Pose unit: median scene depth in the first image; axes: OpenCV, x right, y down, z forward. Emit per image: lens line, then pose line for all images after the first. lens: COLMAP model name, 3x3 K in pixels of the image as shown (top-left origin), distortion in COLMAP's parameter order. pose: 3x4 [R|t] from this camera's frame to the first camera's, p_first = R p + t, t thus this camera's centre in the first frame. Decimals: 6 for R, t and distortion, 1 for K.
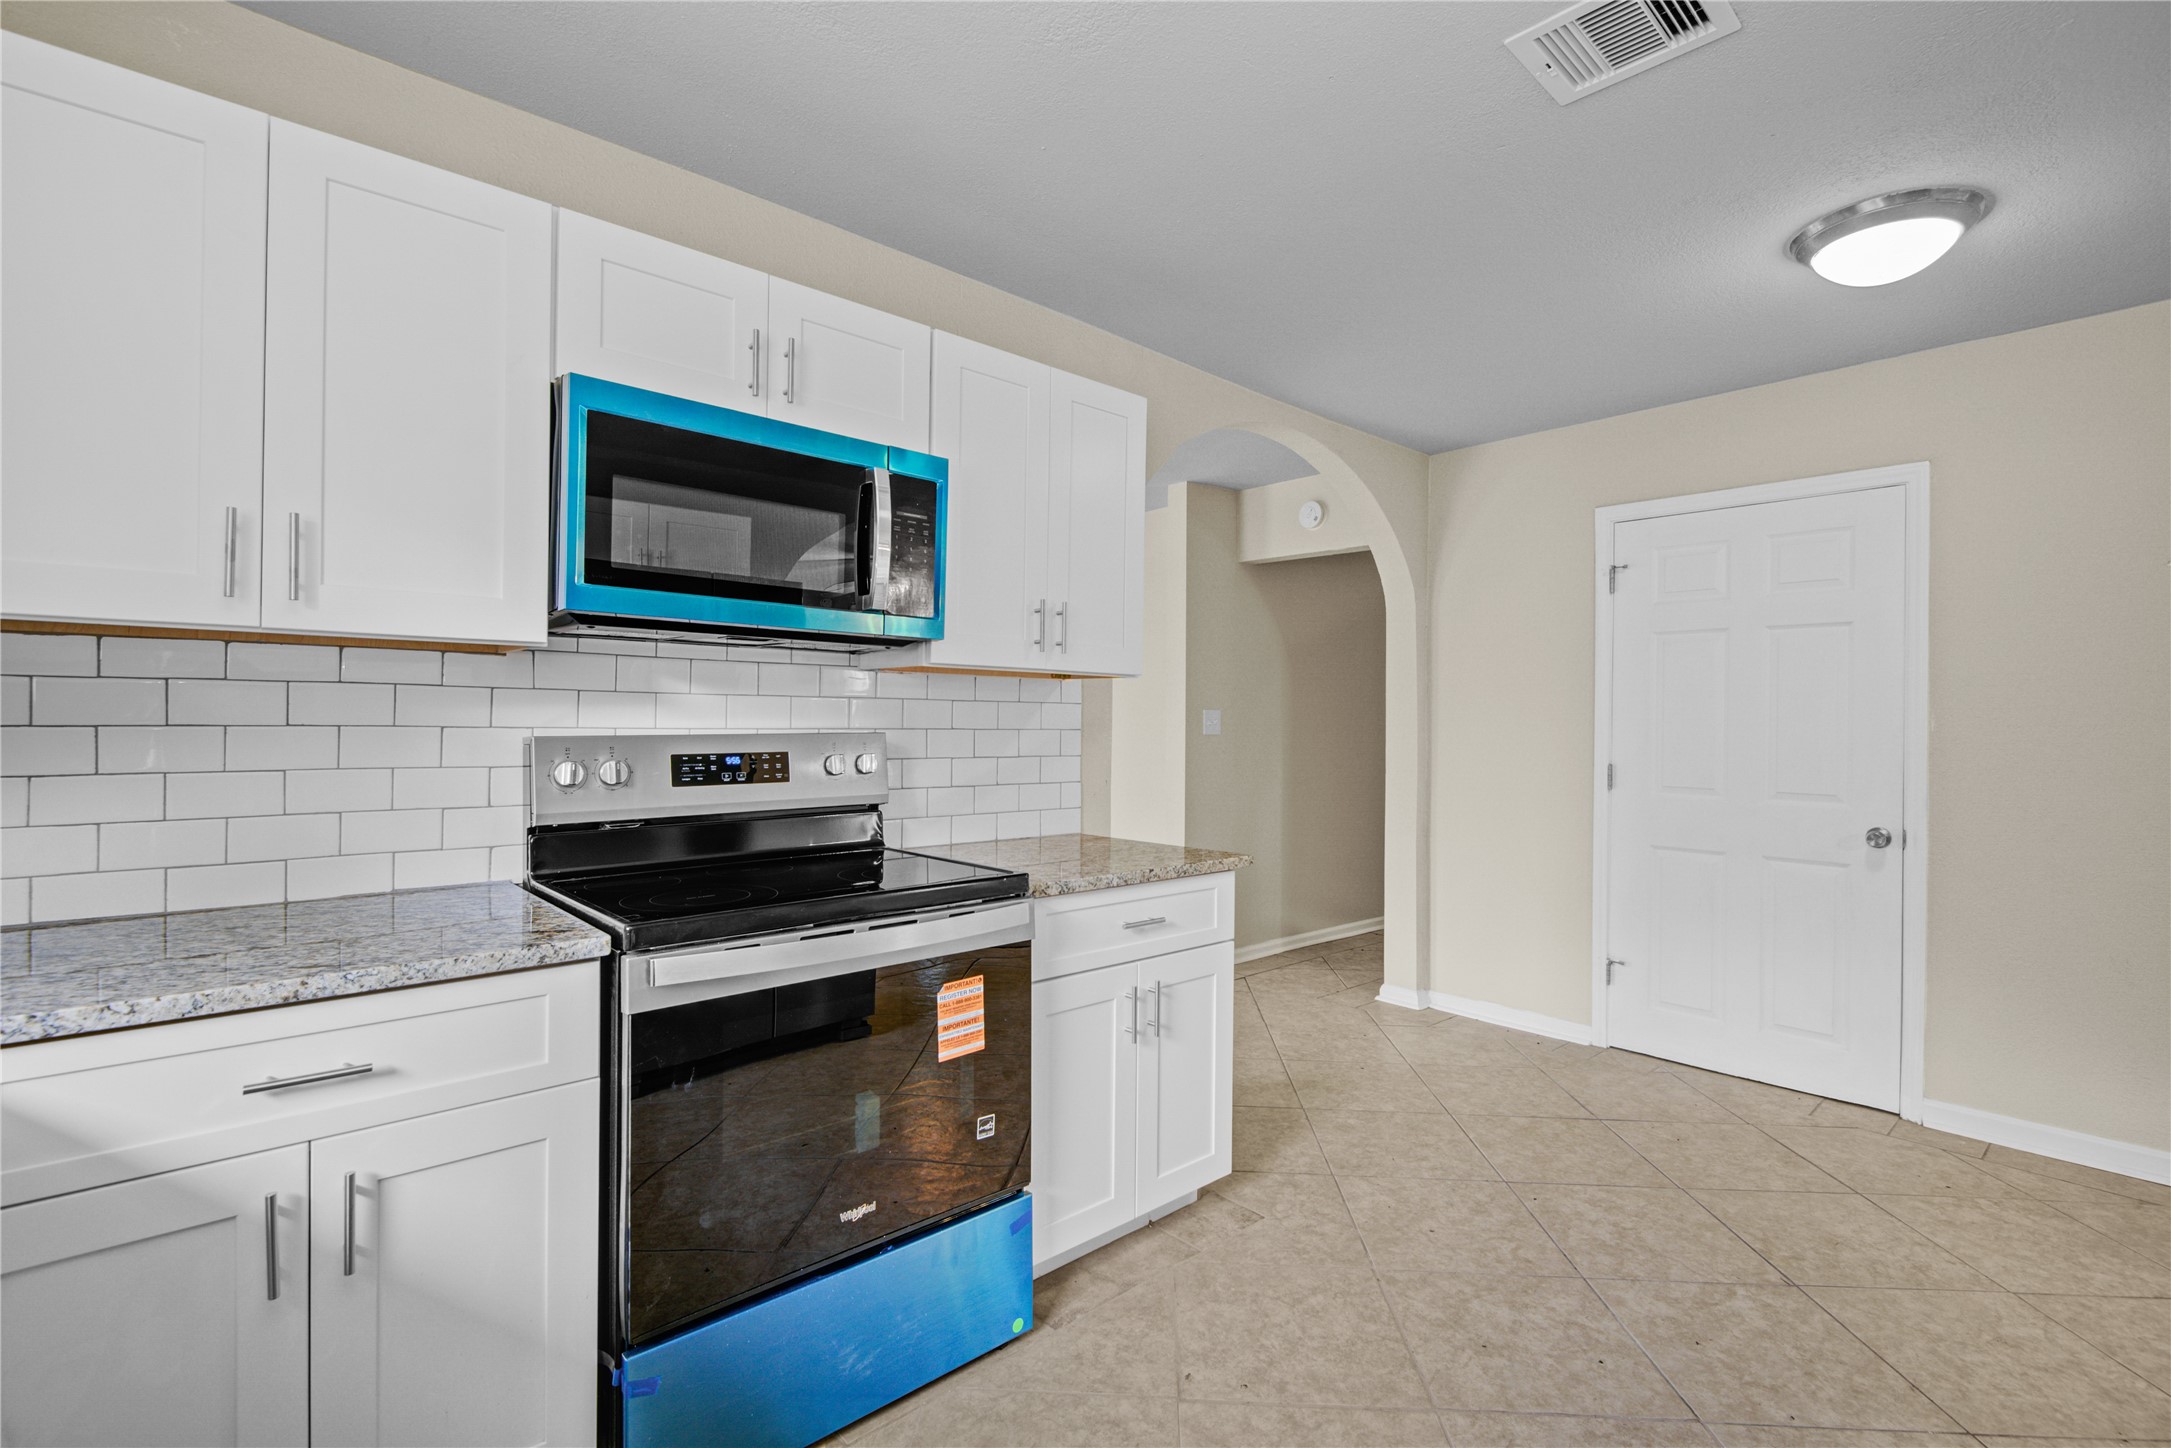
lens RADIAL K [[985.1, 0, 1085.5], [0, 985.1, 724.0], [0, 0, 1]] dist [0.002119, -0.005532]
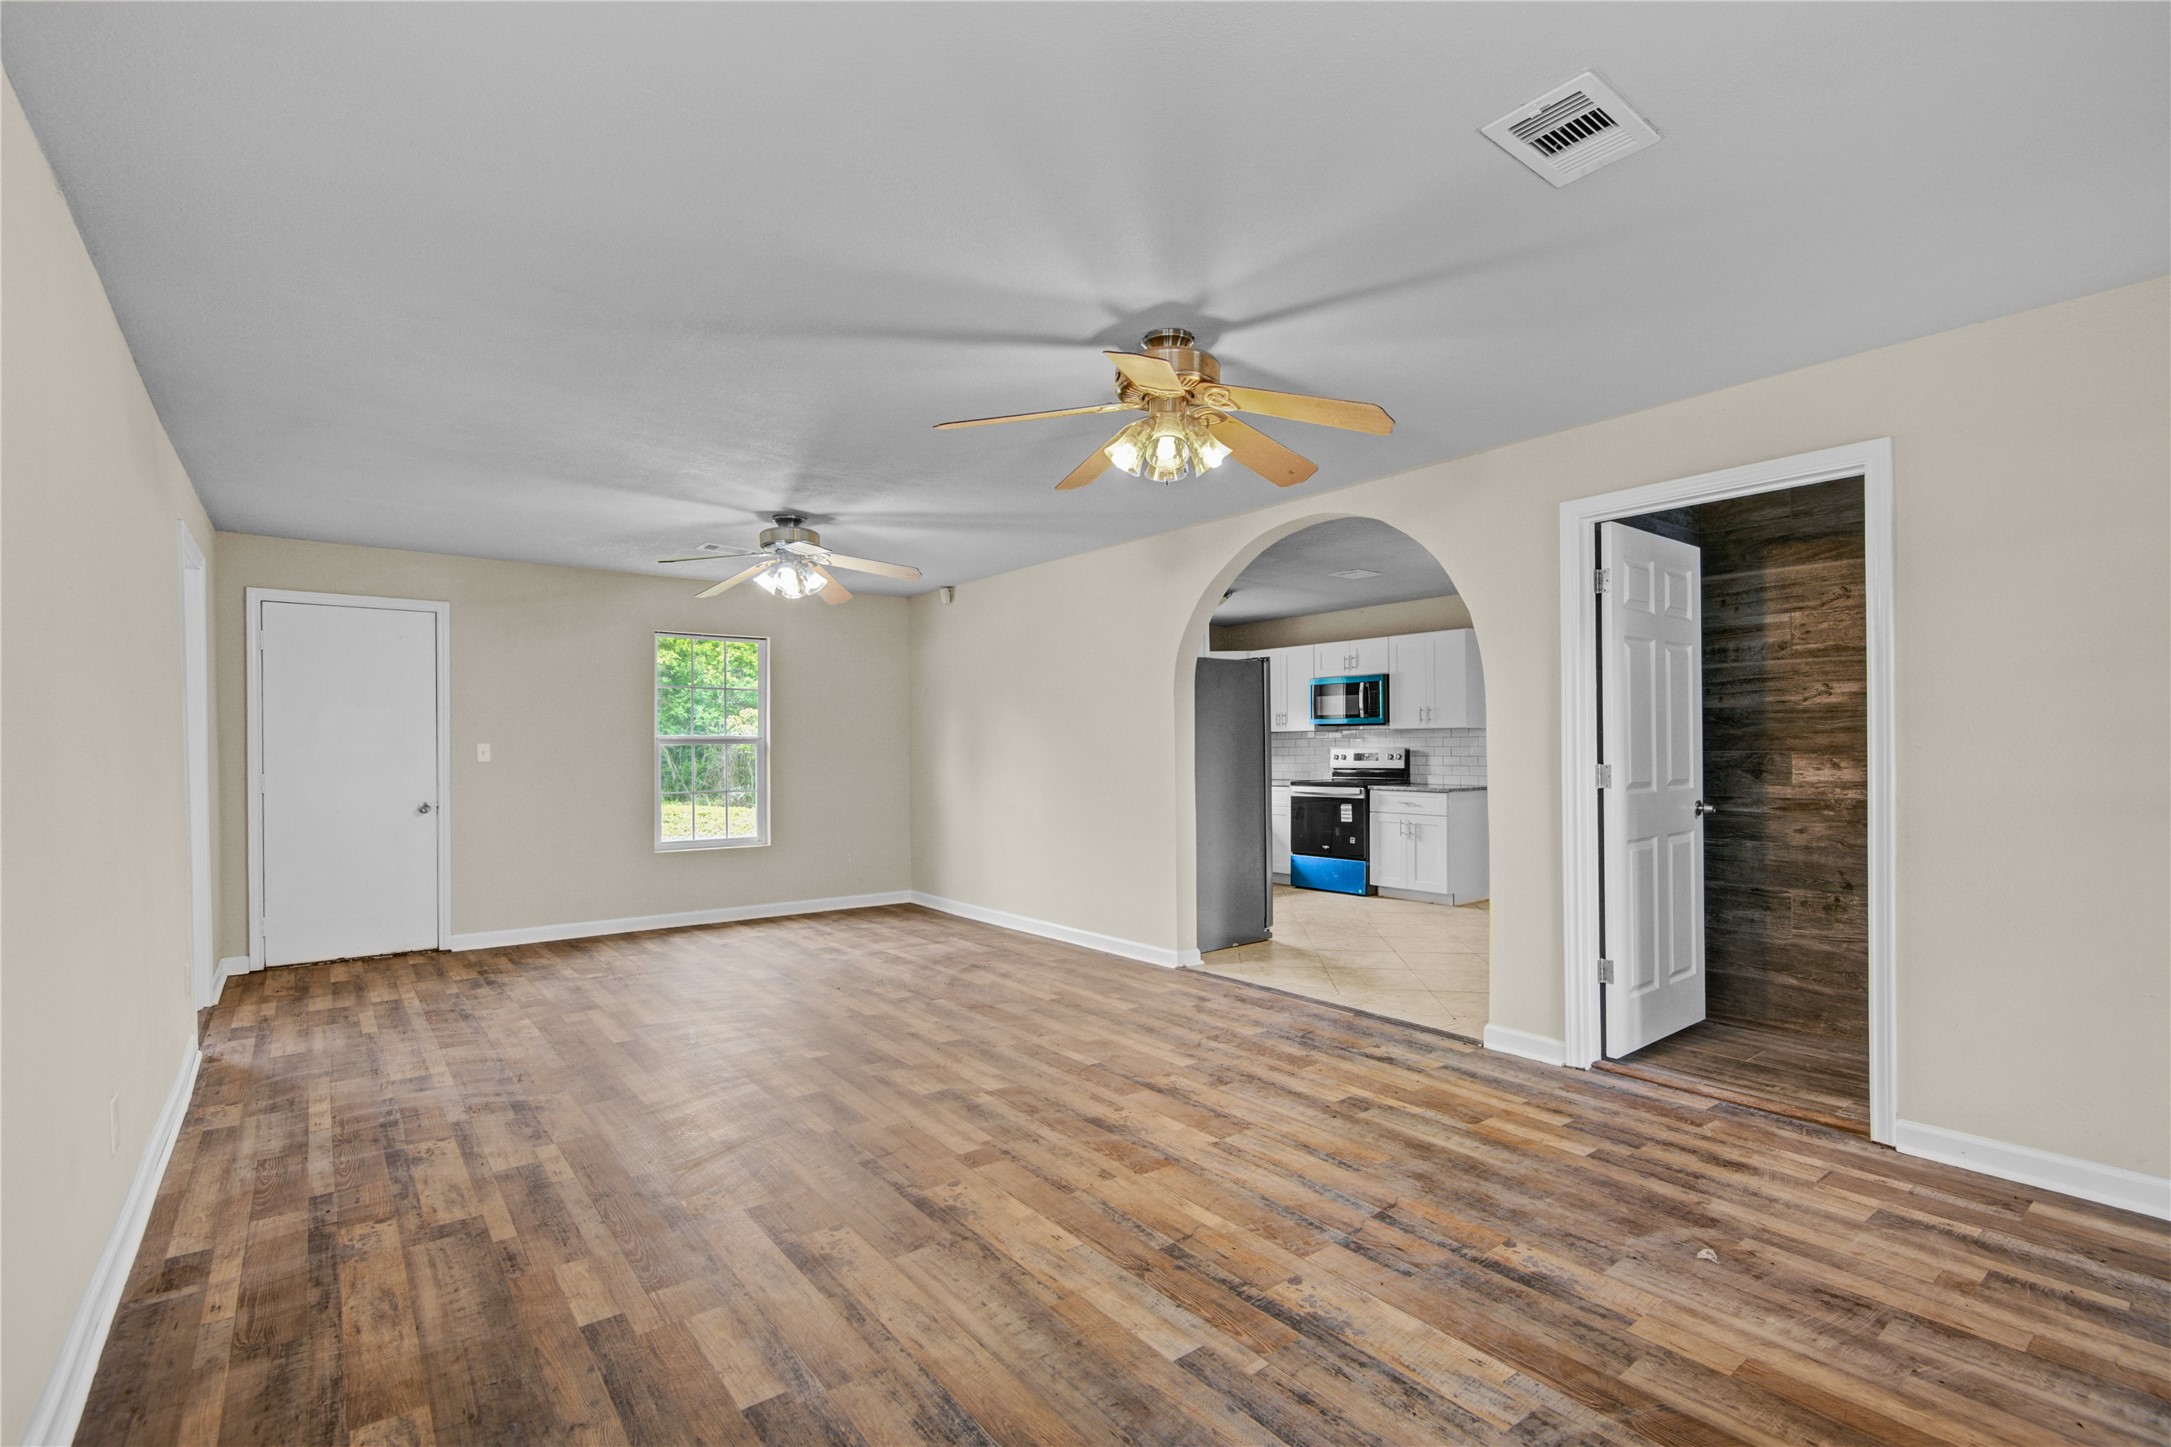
lens RADIAL K [[985.1, 0, 1085.5], [0, 985.1, 723.5], [0, 0, 1]] dist [0.002119, -0.005532]
pose [[-0.079135, -0.033258, -0.996309, 4.107867], [0.006729, 0.999403, -0.033896, 0.040624], [0.996841, -0.009386, -0.078864, 0.185087]]
